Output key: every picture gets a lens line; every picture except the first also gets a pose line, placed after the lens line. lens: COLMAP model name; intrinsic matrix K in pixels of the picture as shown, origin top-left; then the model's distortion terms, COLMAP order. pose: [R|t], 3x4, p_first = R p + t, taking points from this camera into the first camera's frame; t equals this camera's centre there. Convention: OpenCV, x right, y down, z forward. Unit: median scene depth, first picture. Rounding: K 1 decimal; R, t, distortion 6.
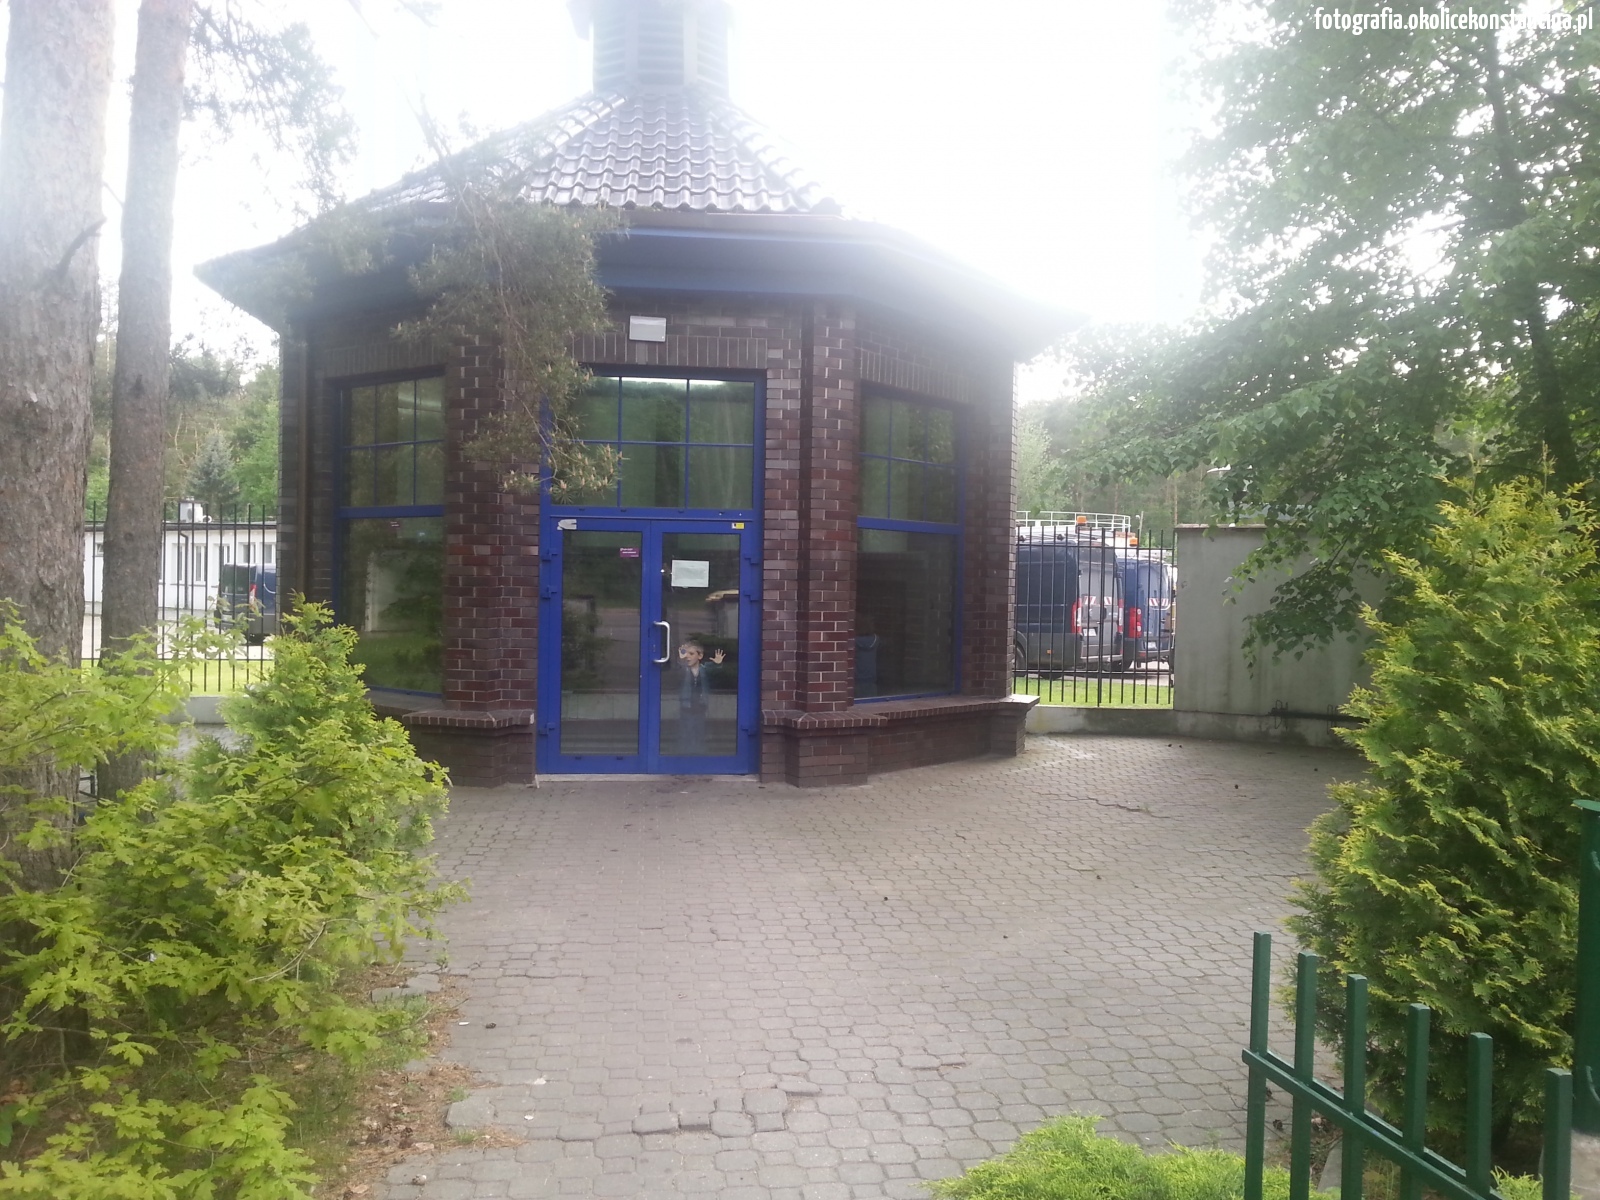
lens RADIAL K [[1321.8, 0, 807.8], [0, 1321.8, 609.6], [0, 0, 1]] dist [0.020950, -0.078629]
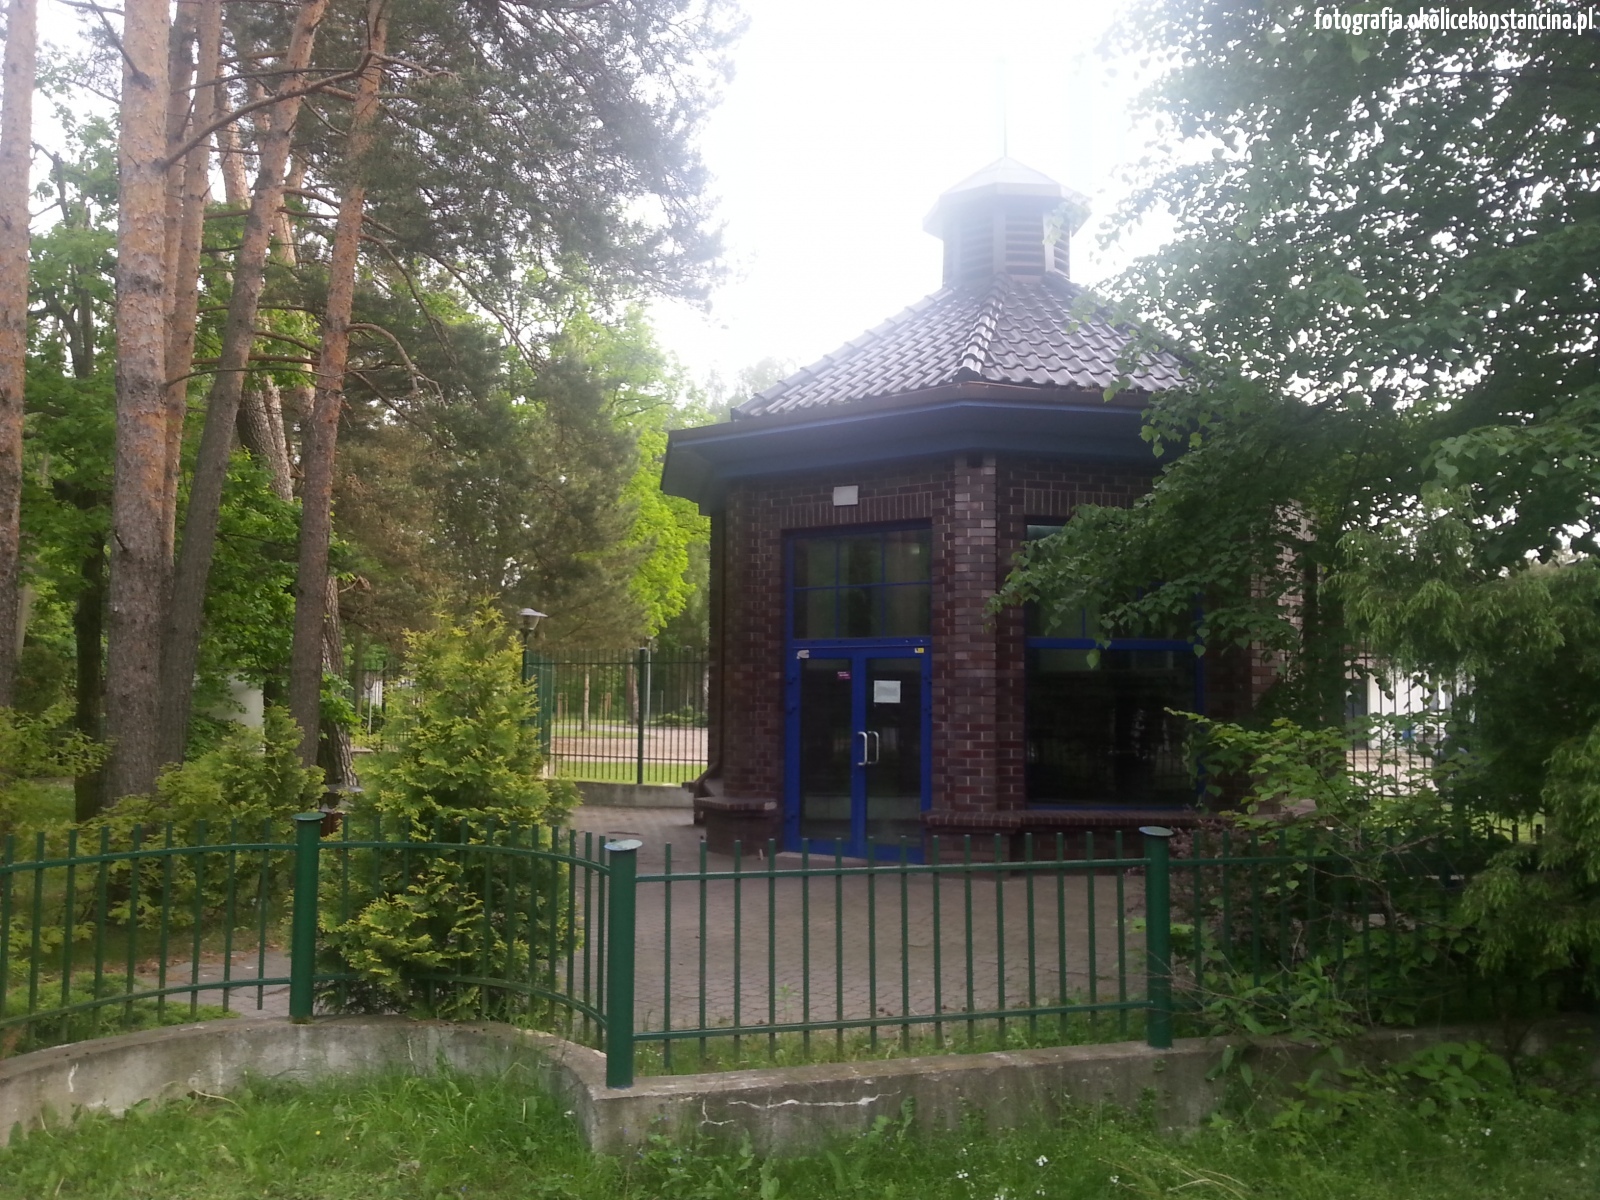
lens RADIAL K [[1321.8, 0, 806.3], [0, 1321.8, 605.9], [0, 0, 1]] dist [0.020950, -0.078629]
pose [[0.742412, -0.057742, -0.667450, 0.672680], [-0.010739, 0.995125, -0.098035, 0.014057], [0.669857, 0.079950, 0.738173, 0.057940]]
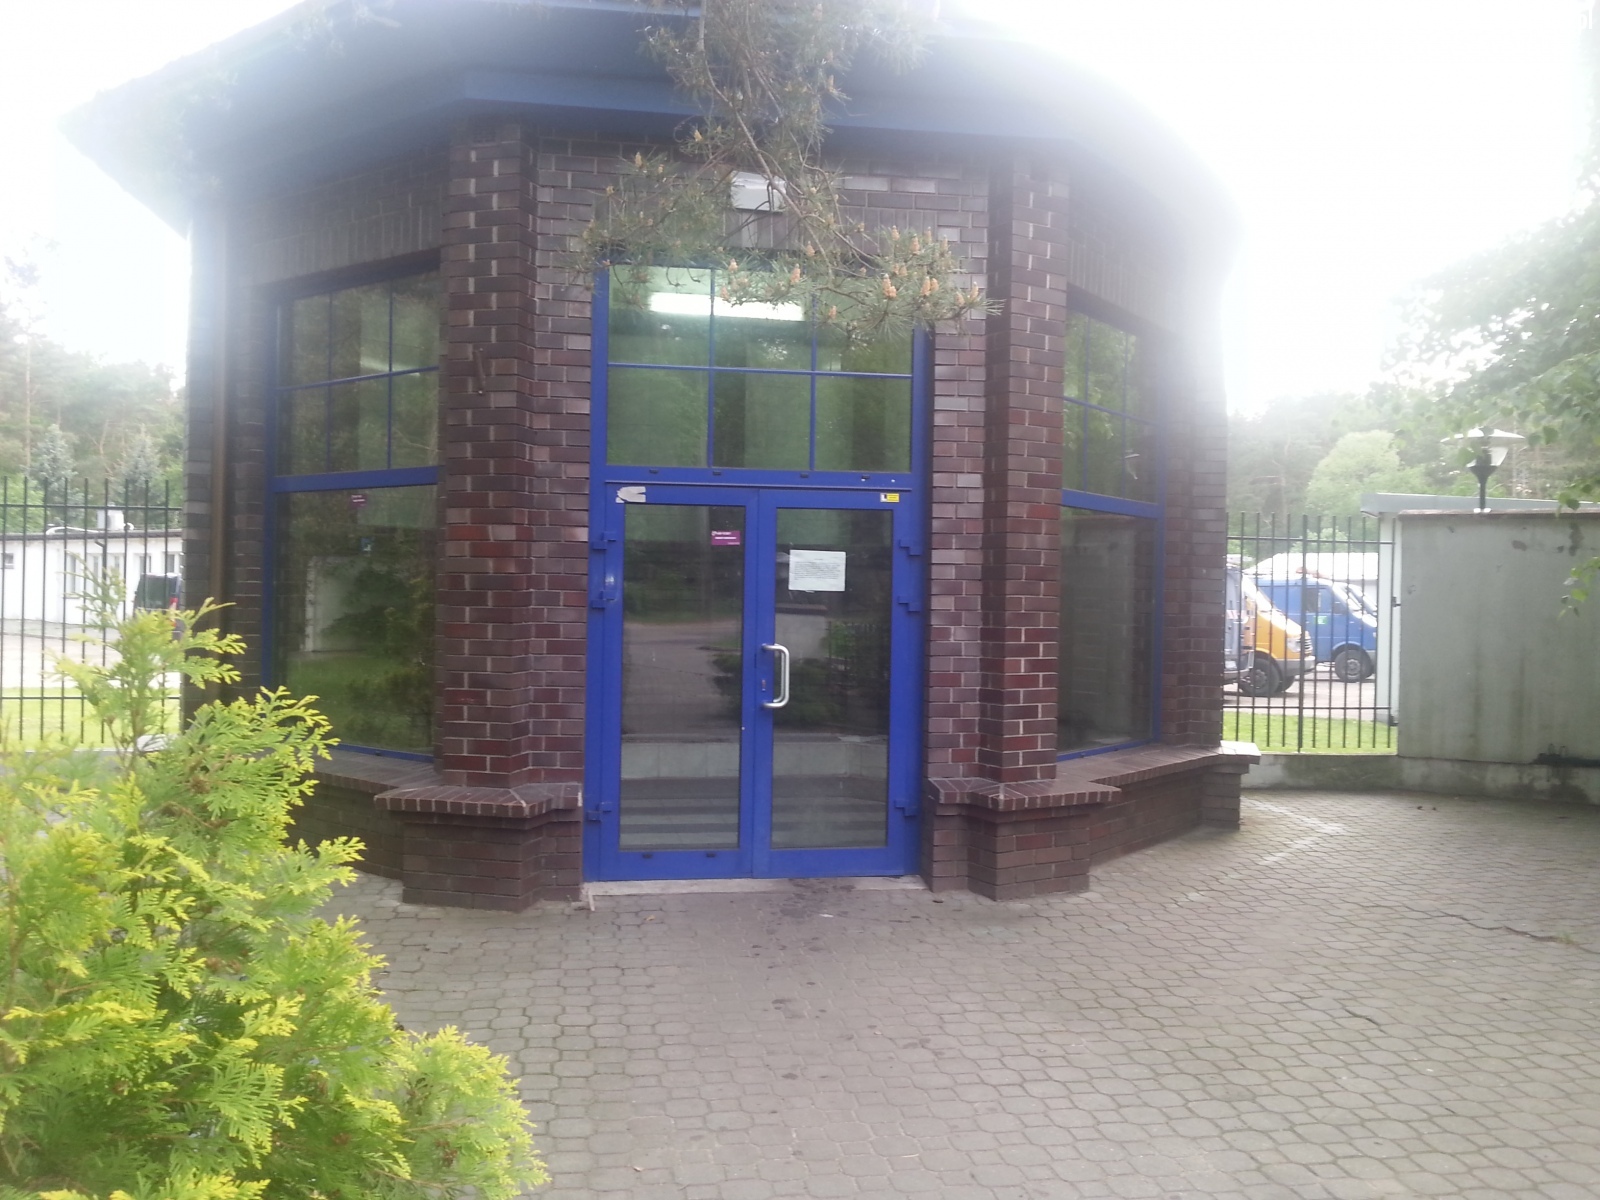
lens RADIAL K [[1321.8, 0, 806.4], [0, 1321.8, 600.8], [0, 0, 1]] dist [0.020950, -0.078629]
pose [[0.999143, -0.003053, 0.041275, -0.123048], [0.003791, 0.999834, -0.017803, -0.000592], [-0.041214, 0.017944, 0.998989, 0.350947]]
